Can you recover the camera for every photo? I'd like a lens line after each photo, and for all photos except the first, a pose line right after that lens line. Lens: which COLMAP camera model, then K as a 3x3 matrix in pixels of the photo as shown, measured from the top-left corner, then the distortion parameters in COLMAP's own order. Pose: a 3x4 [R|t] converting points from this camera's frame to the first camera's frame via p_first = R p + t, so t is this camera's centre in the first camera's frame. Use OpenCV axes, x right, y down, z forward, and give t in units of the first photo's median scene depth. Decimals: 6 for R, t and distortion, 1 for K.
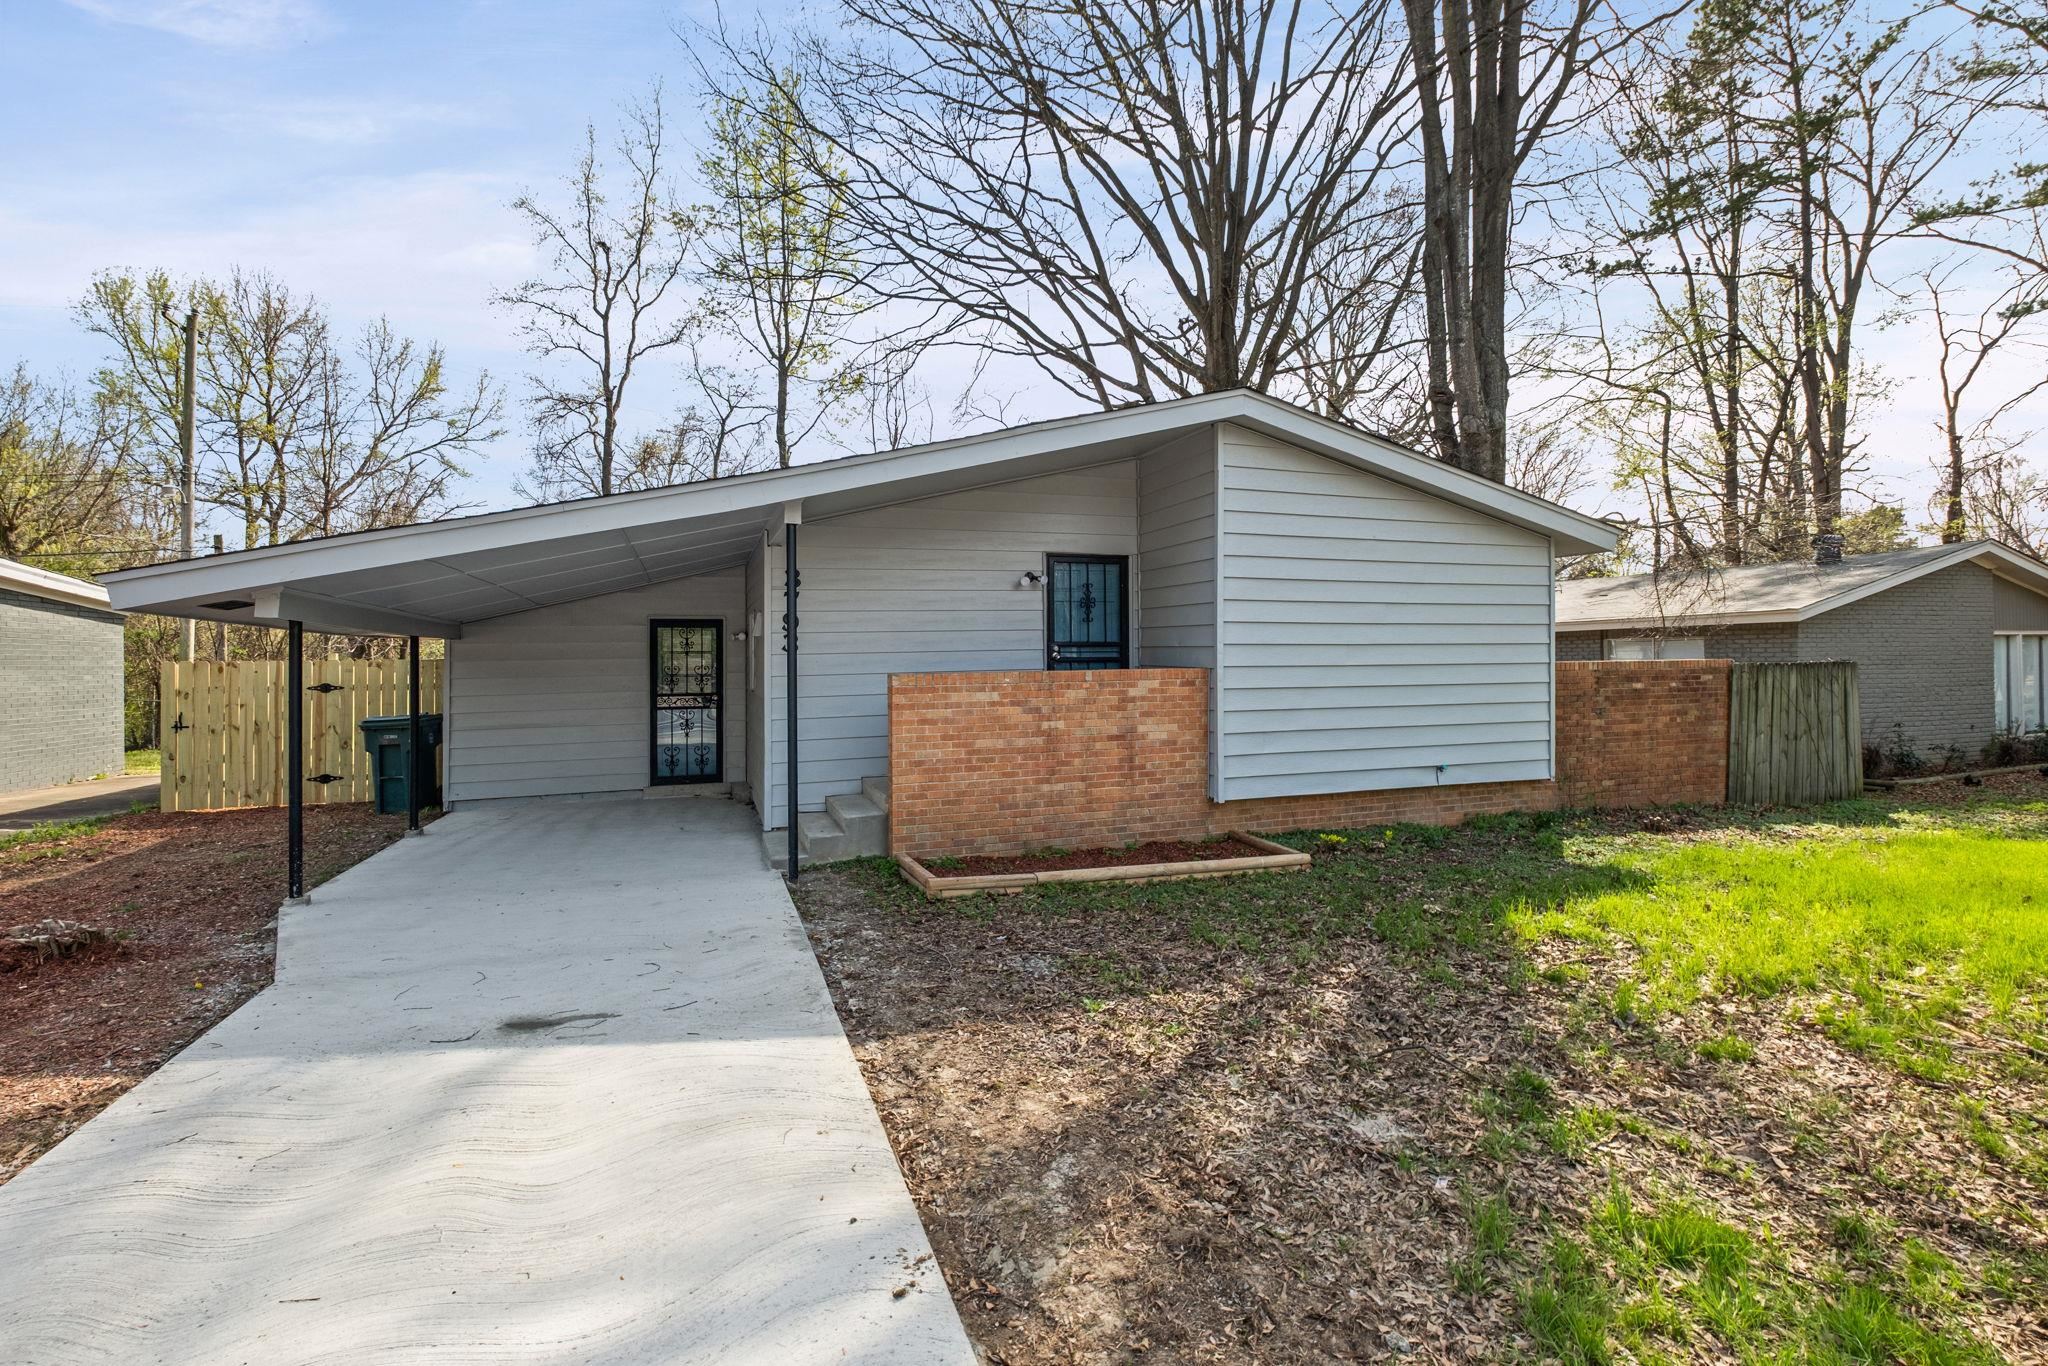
lens RADIAL K [[894.9, 0, 1005.2], [0, 894.9, 664.6], [0, 0, 1]] dist [0.000506, -0.001205]
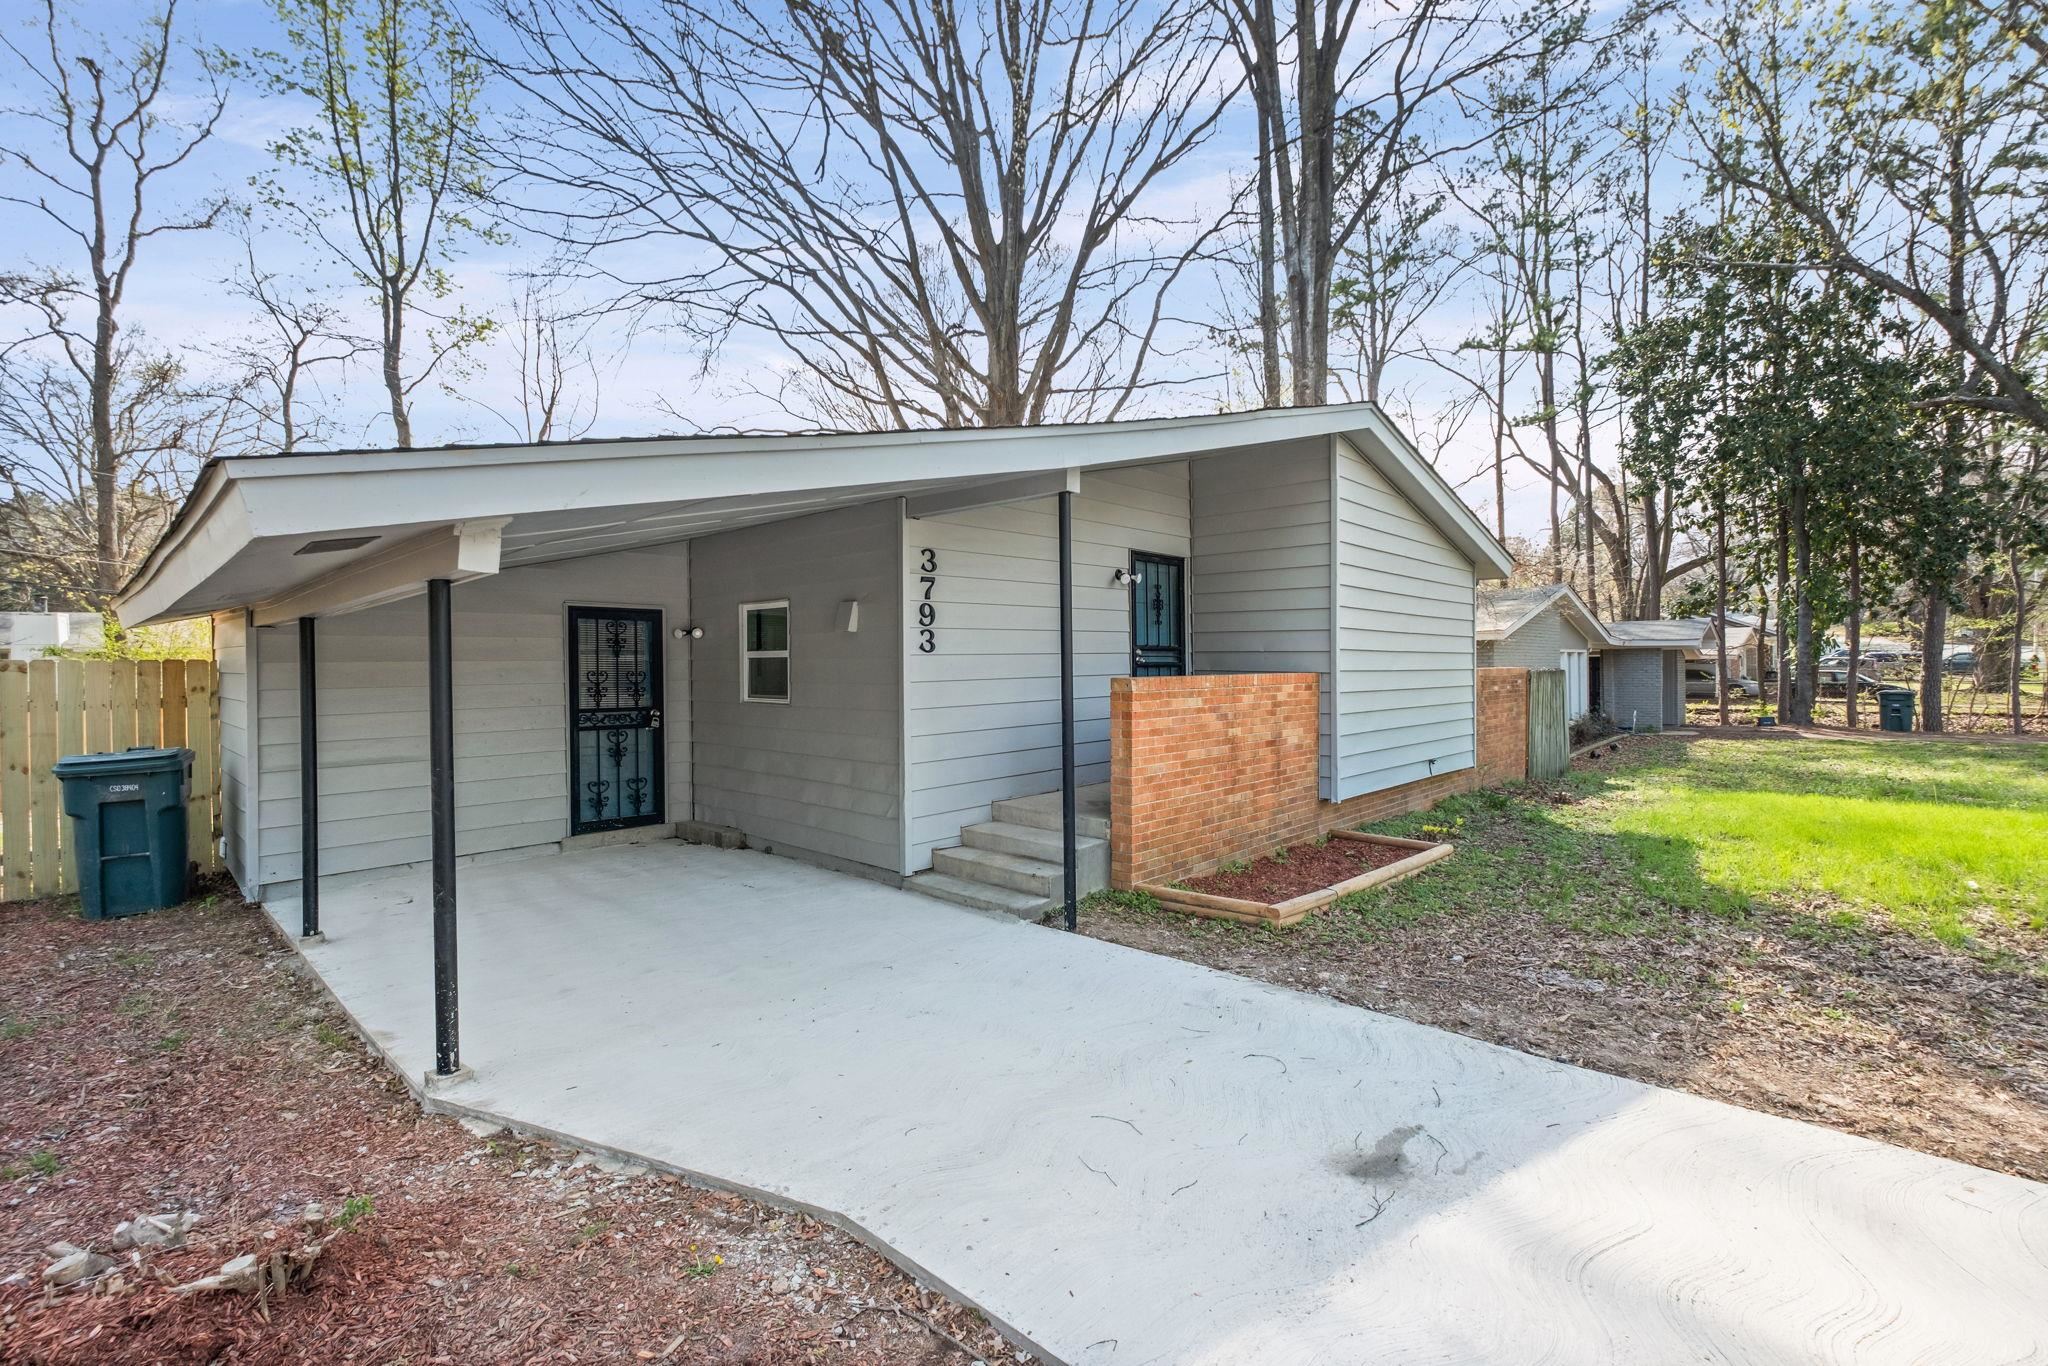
lens RADIAL K [[894.9, 0, 1019.7], [0, 894.9, 681.8], [0, 0, 1]] dist [0.000506, -0.001205]
pose [[0.888564, -0.003678, 0.458739, -0.486355], [0.000830, 0.999979, 0.006410, 0.006892], [-0.458753, -0.005315, 0.888548, 0.222558]]
